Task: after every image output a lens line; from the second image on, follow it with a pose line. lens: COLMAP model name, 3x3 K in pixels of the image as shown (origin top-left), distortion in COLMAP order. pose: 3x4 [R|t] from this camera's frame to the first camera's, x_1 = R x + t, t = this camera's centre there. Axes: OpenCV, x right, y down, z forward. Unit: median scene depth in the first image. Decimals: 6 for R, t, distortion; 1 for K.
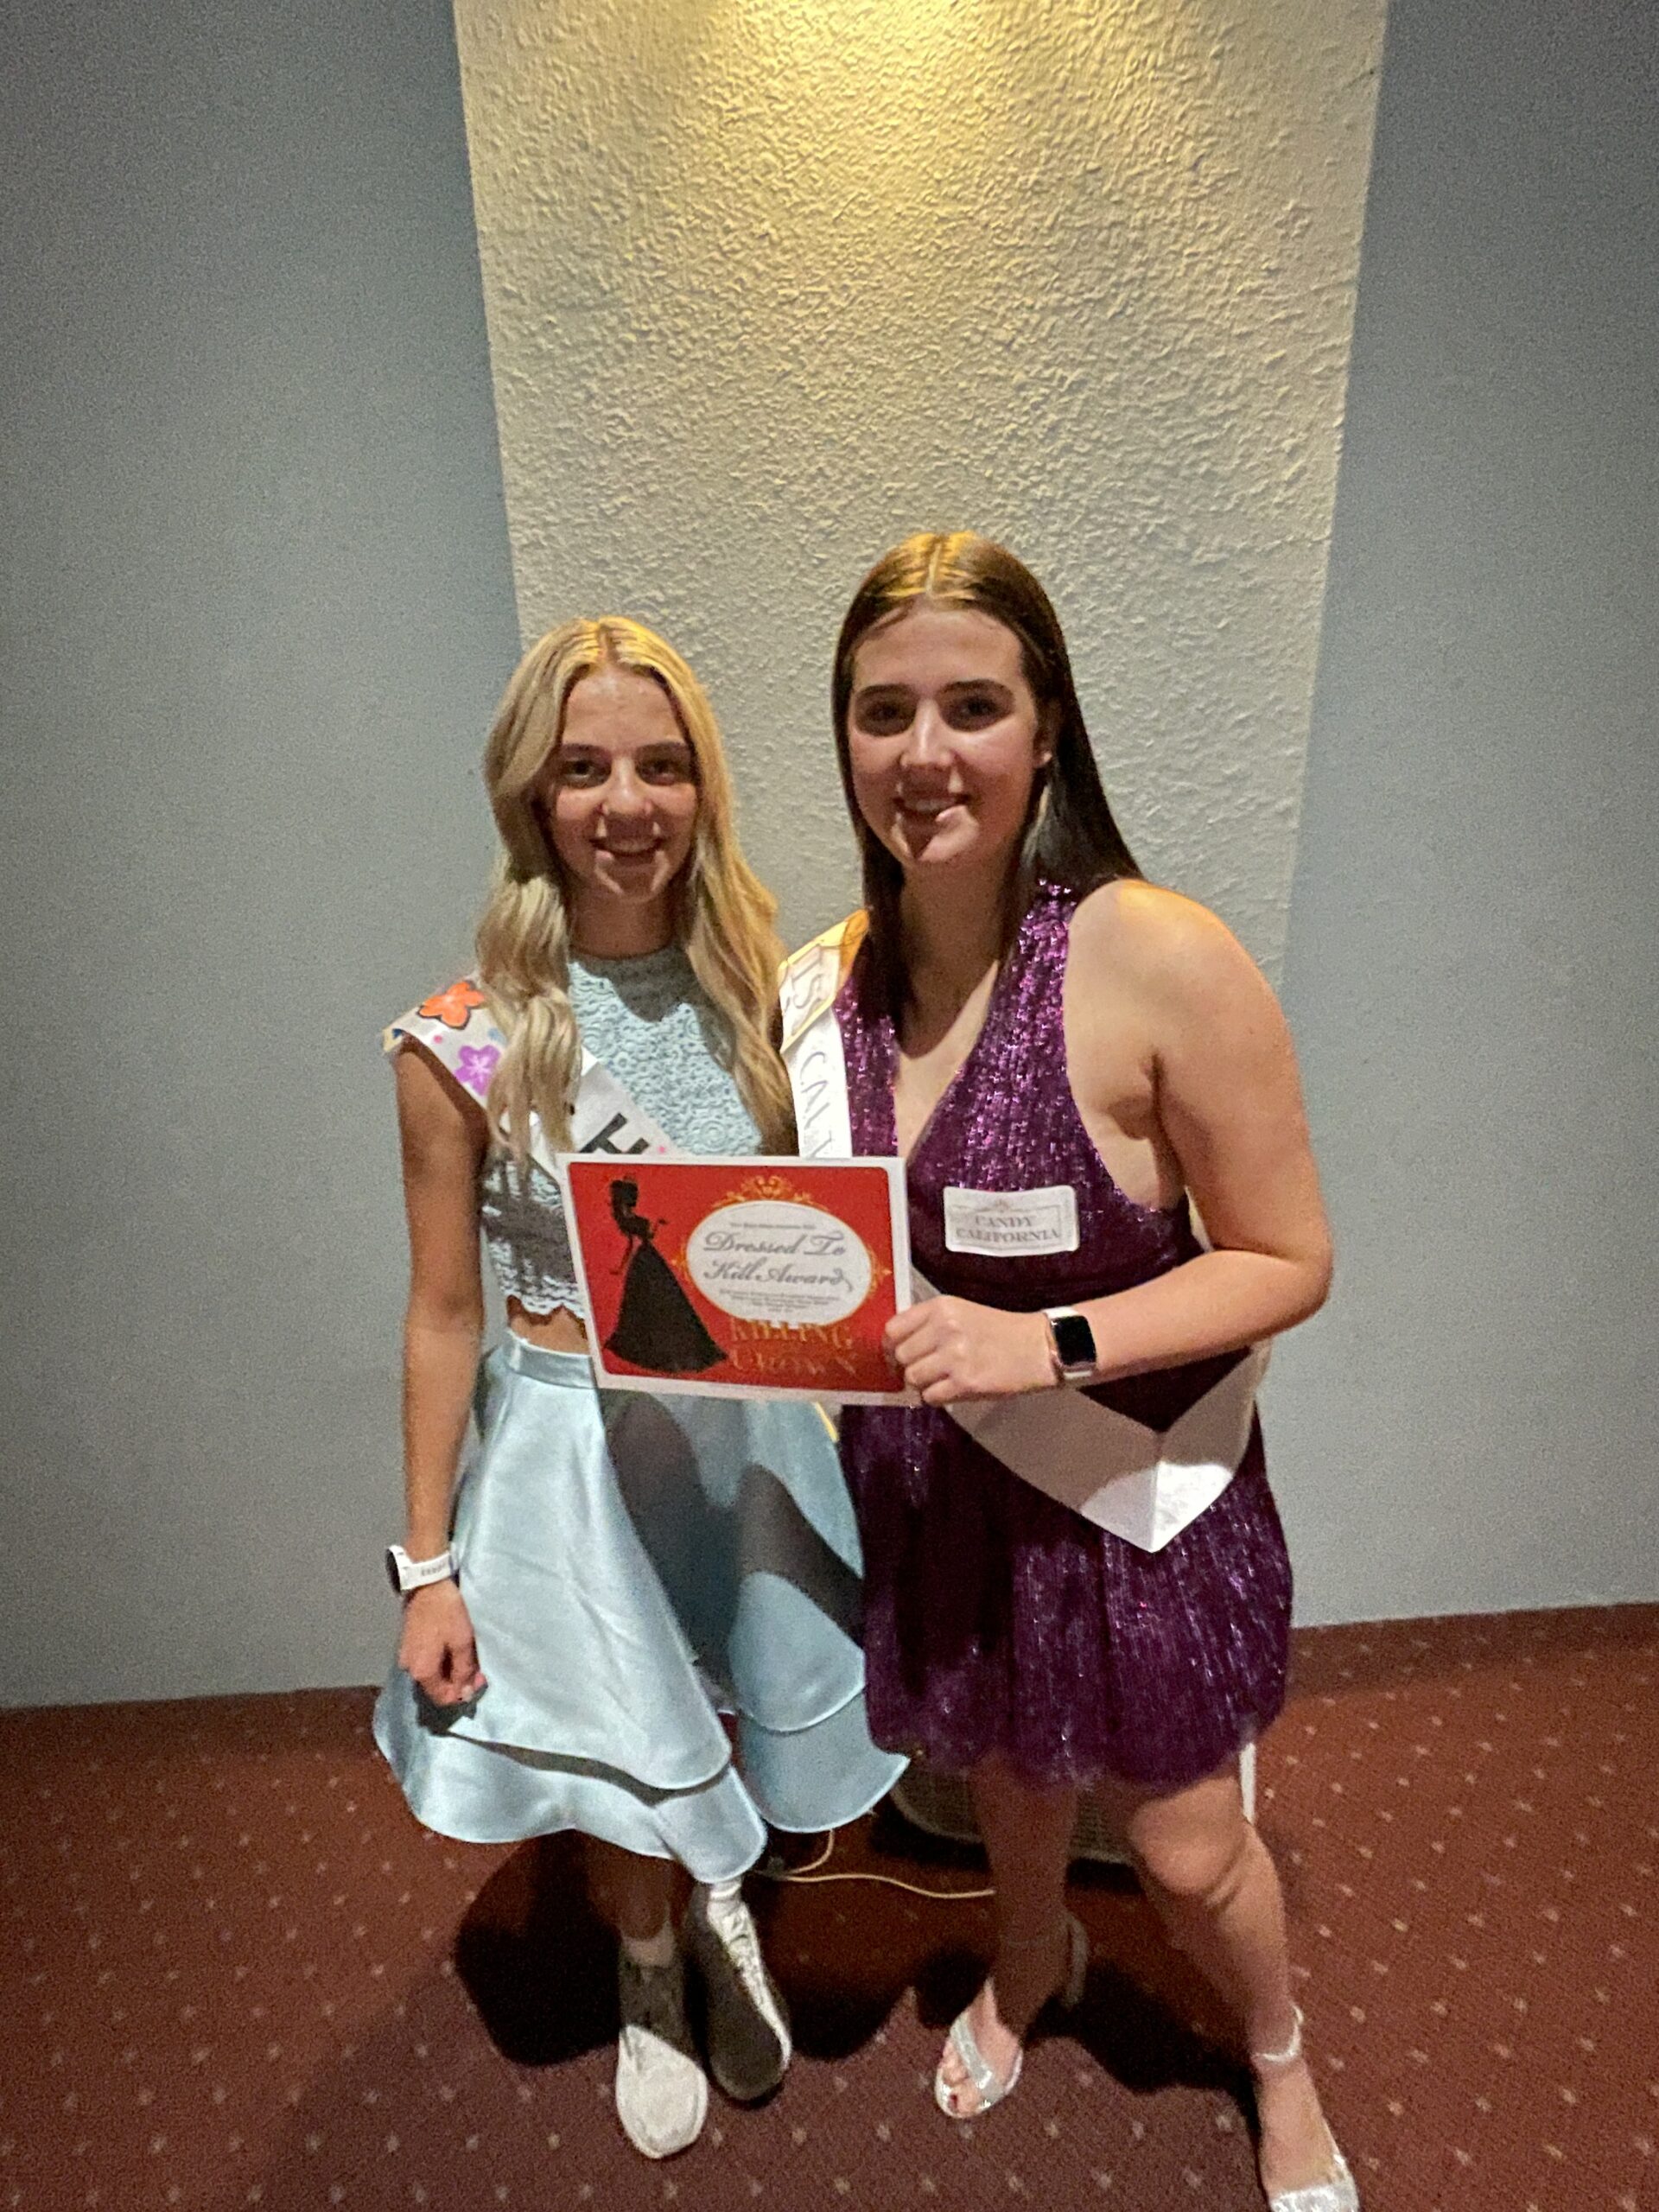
lens RADIAL K [[1095.7, 0, 870.7], [0, 1095.7, 1092.5], [0, 0, 1]] dist [-0.006081, 0.001688]
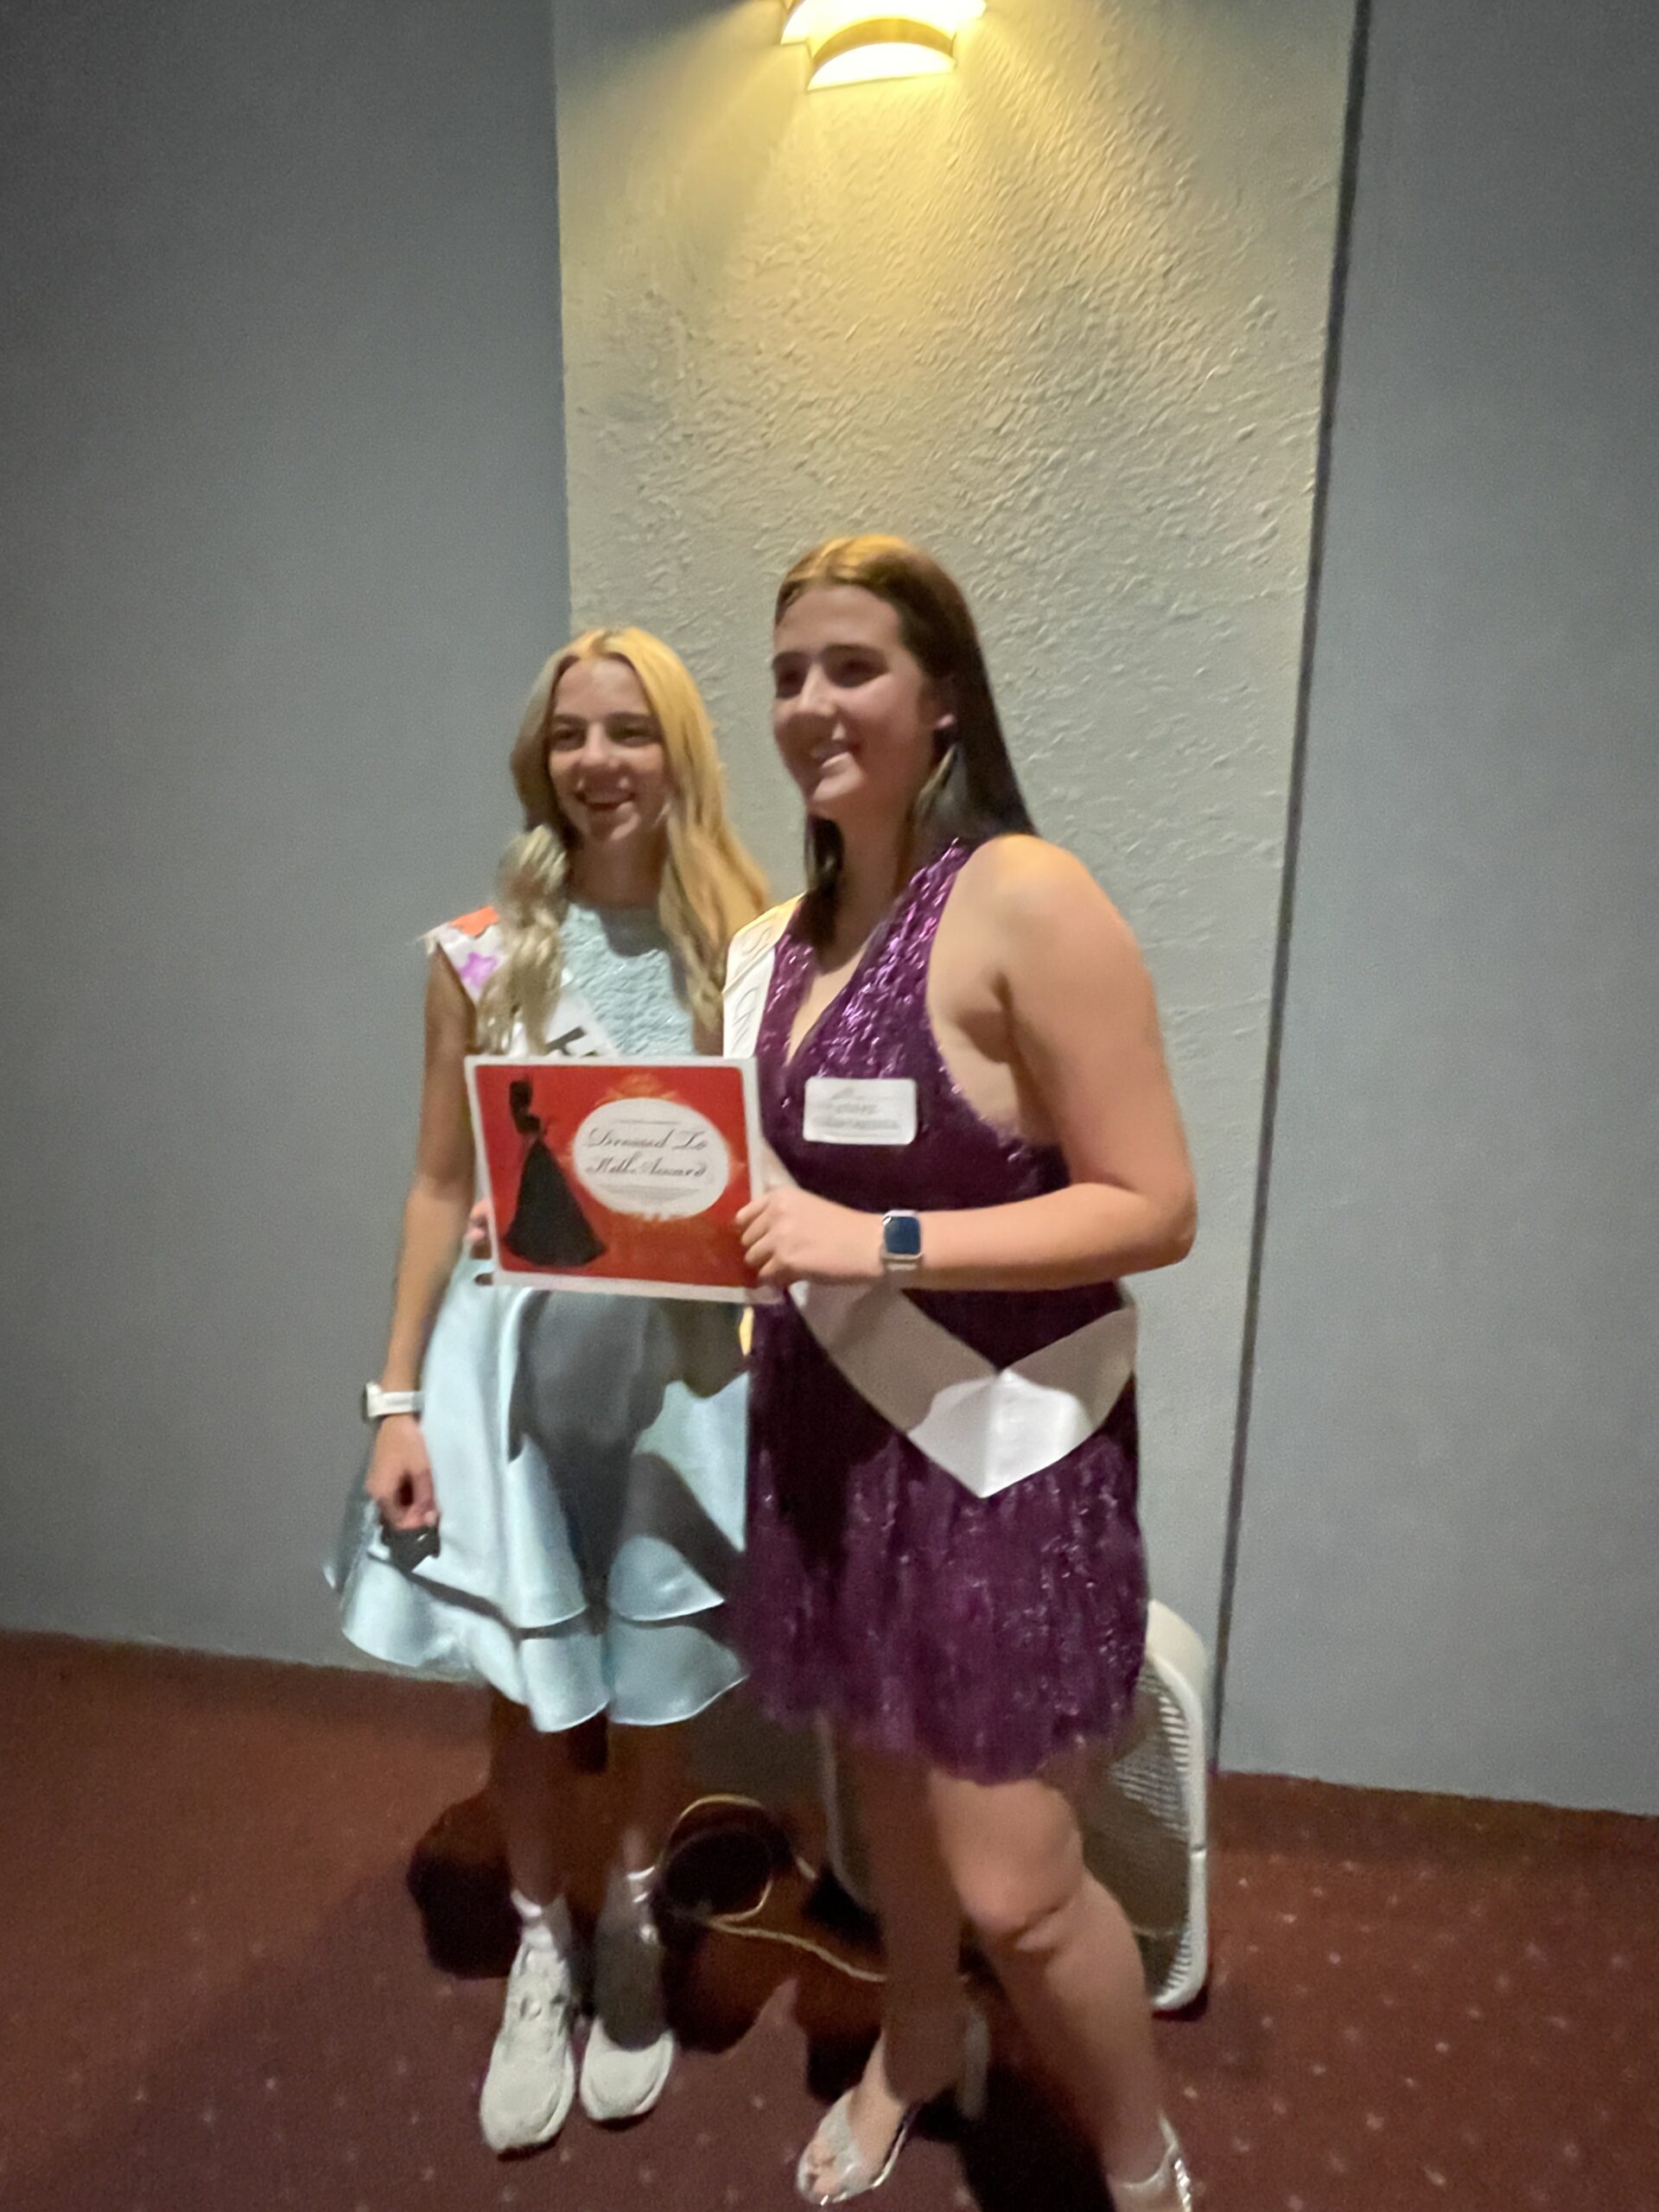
lens RADIAL K [[1095.7, 0, 877.1], [0, 1095.7, 1149.1], [0, 0, 1]] dist [-0.006081, 0.001688]
pose [[0.979915, 0.066974, -0.187832, 0.277860], [-0.094353, 0.985527, -0.140831, 0.230259], [0.175681, 0.155725, 0.972052, -0.008973]]
